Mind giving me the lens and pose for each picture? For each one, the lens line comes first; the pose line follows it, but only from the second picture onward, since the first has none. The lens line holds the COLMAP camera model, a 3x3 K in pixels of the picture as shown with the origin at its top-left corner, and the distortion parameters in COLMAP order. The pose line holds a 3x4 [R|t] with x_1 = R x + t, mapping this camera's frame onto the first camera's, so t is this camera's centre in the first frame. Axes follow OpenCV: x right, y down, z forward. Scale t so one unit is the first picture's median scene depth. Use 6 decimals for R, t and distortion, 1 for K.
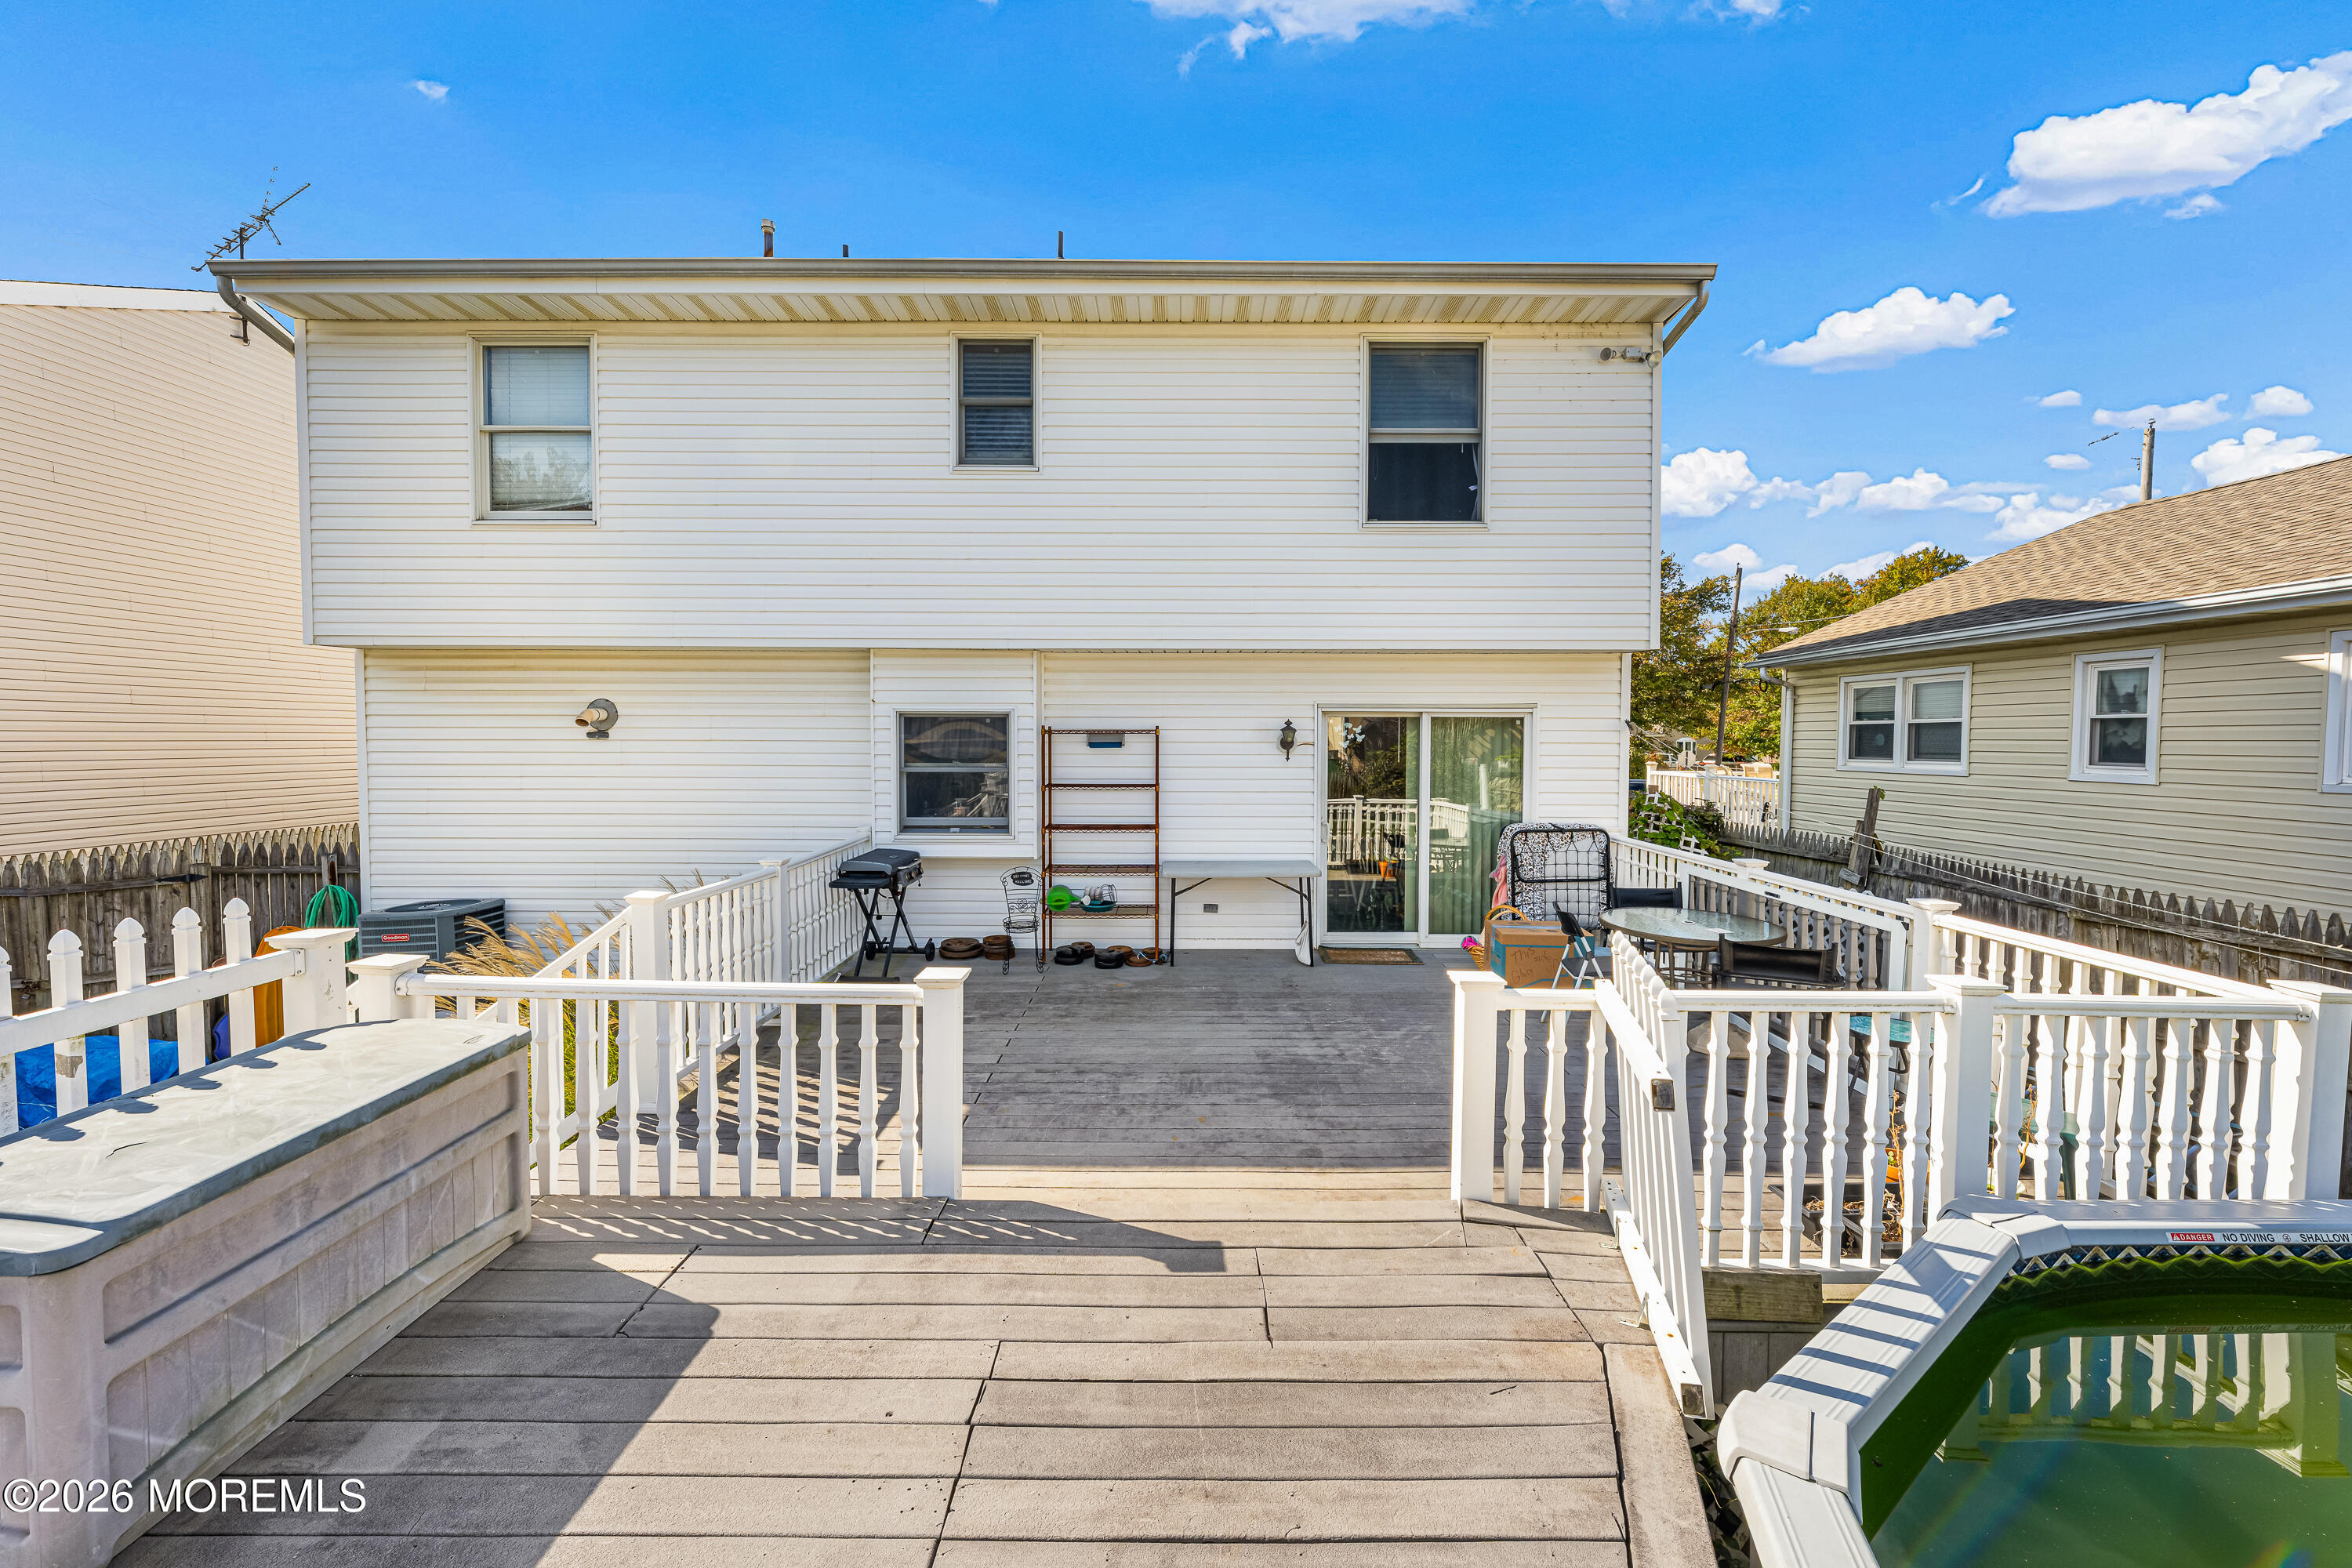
lens RADIAL K [[941.5, 0, 1176.1], [0, 941.5, 767.5], [0, 0, 1]] dist [-0.002237, 0.000069]
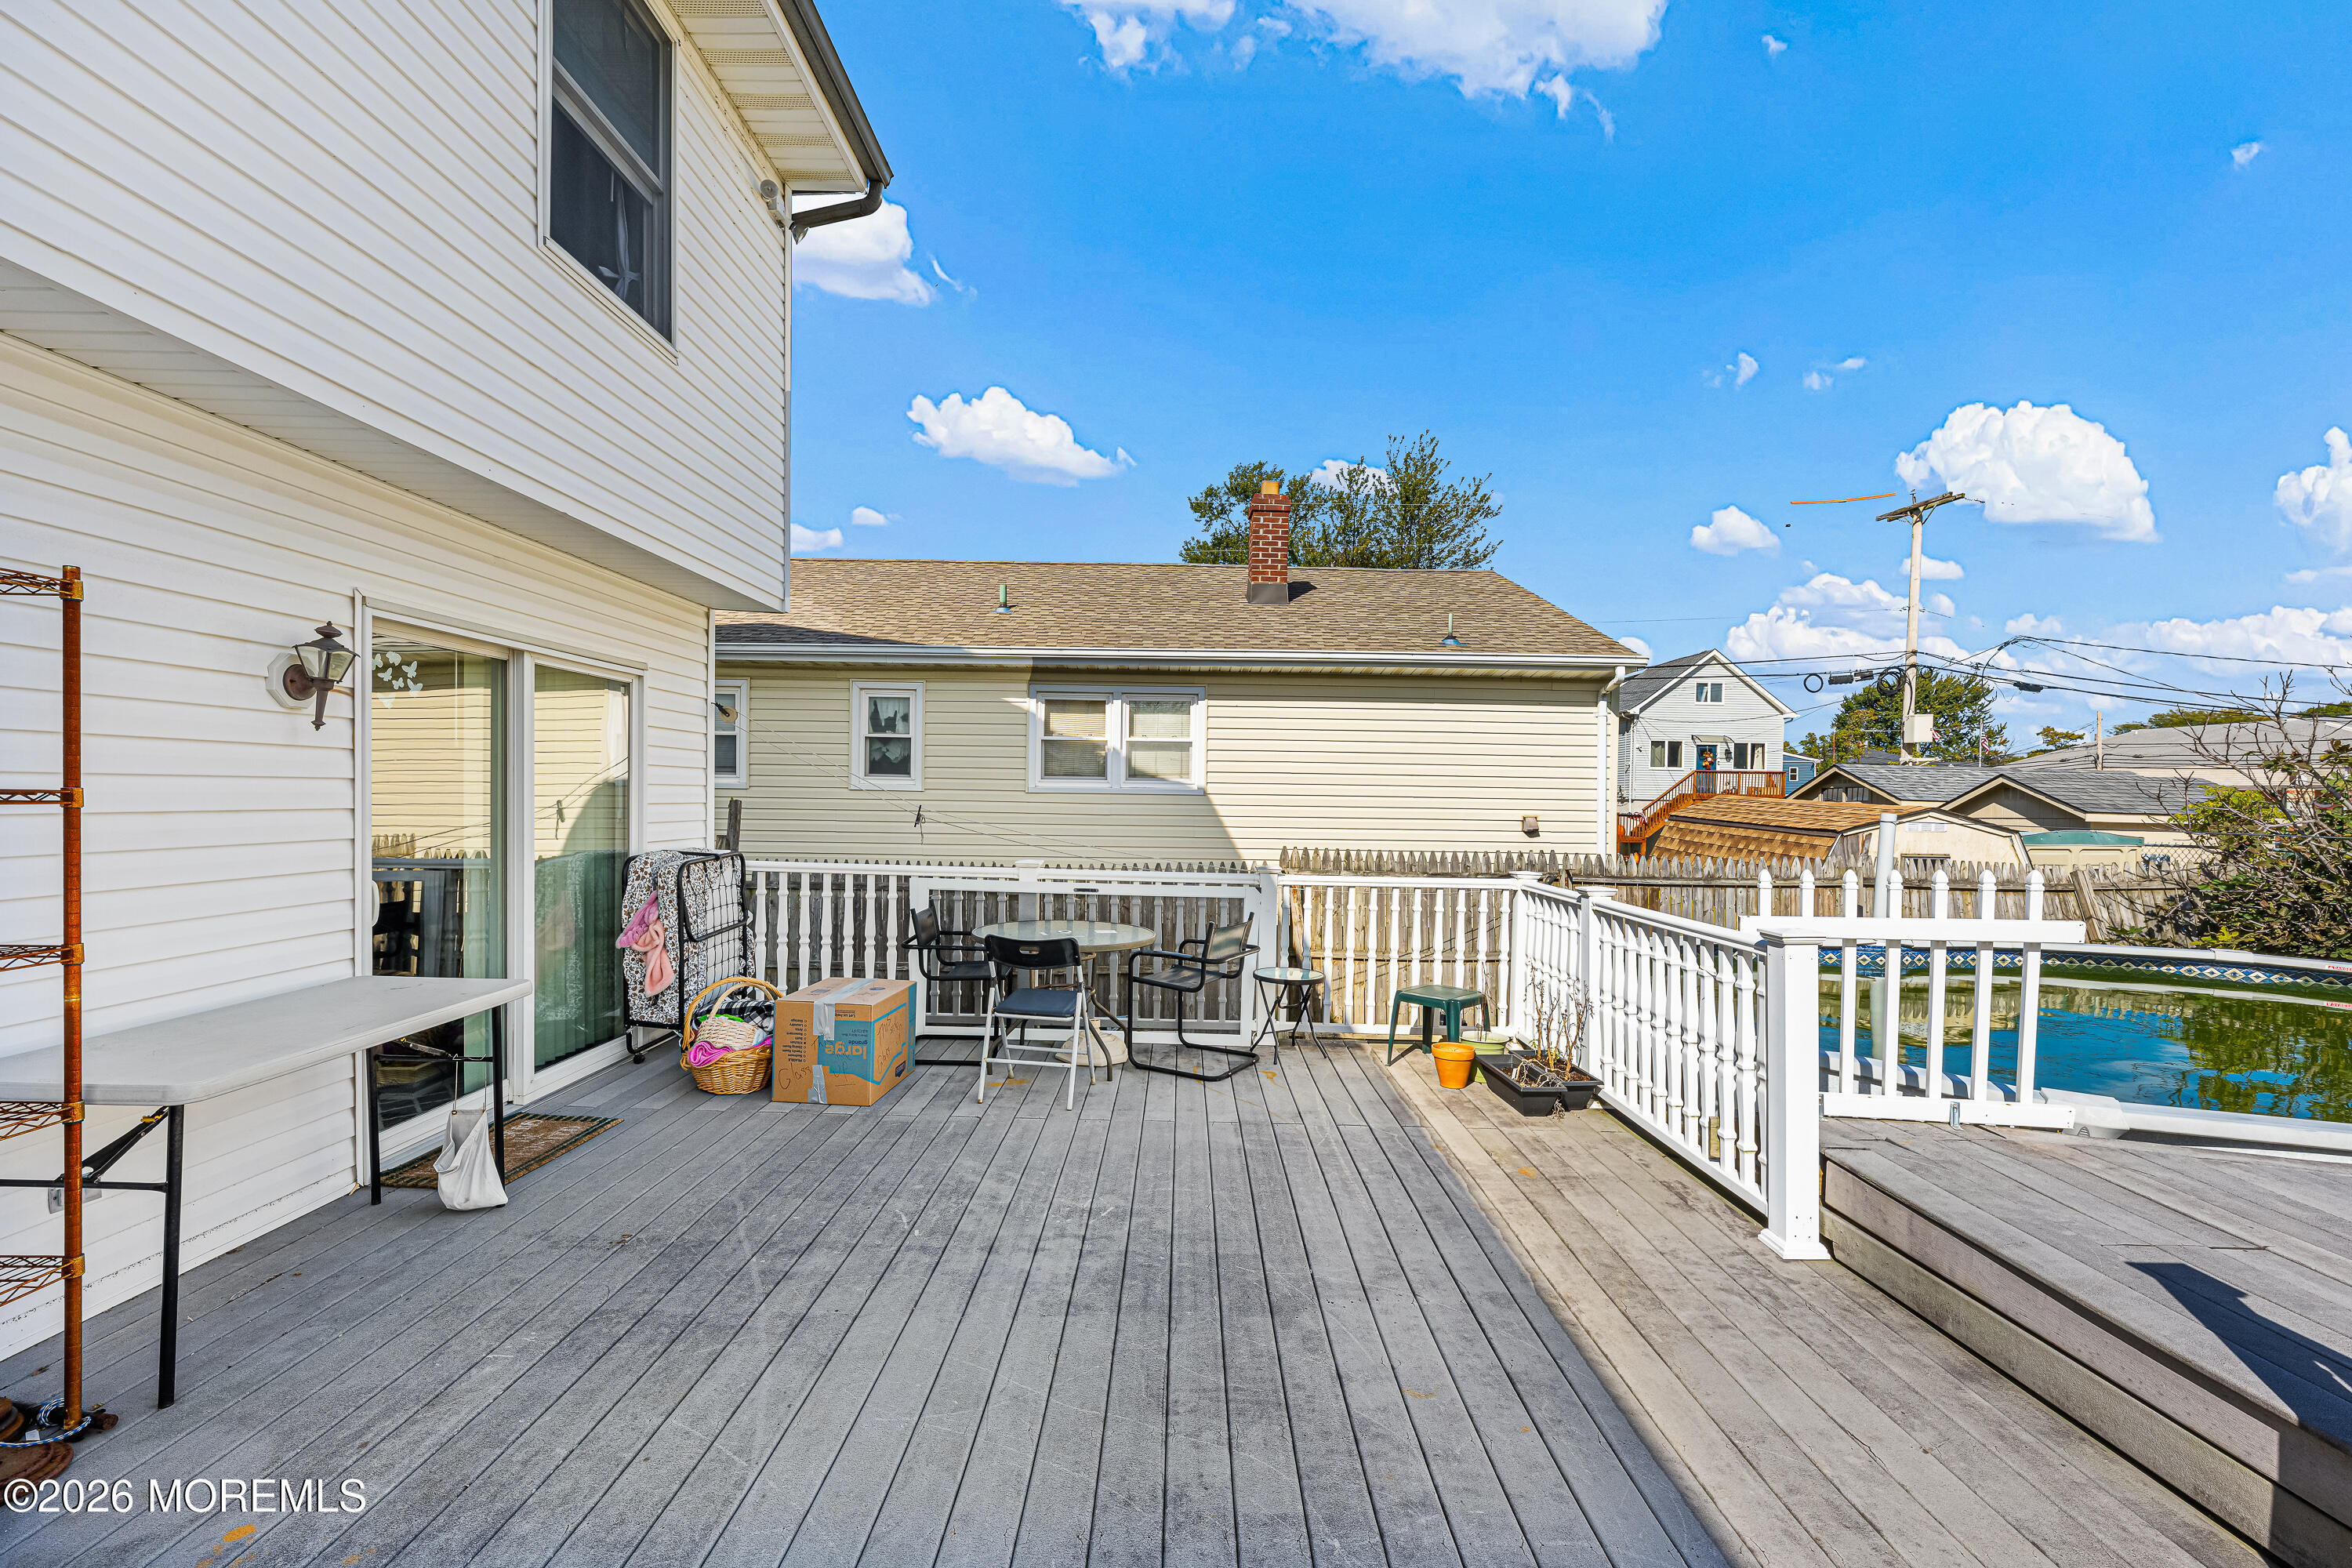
lens RADIAL K [[1004.1, 0, 1179.5], [0, 1004.1, 802.5], [0, 0, 1]] dist [0.000759, 0.000083]
pose [[0.000831, -0.010698, 0.999942, -0.303384], [0.013952, 0.999846, 0.010685, 0.024319], [-0.999902, 0.013942, 0.000980, 0.657224]]
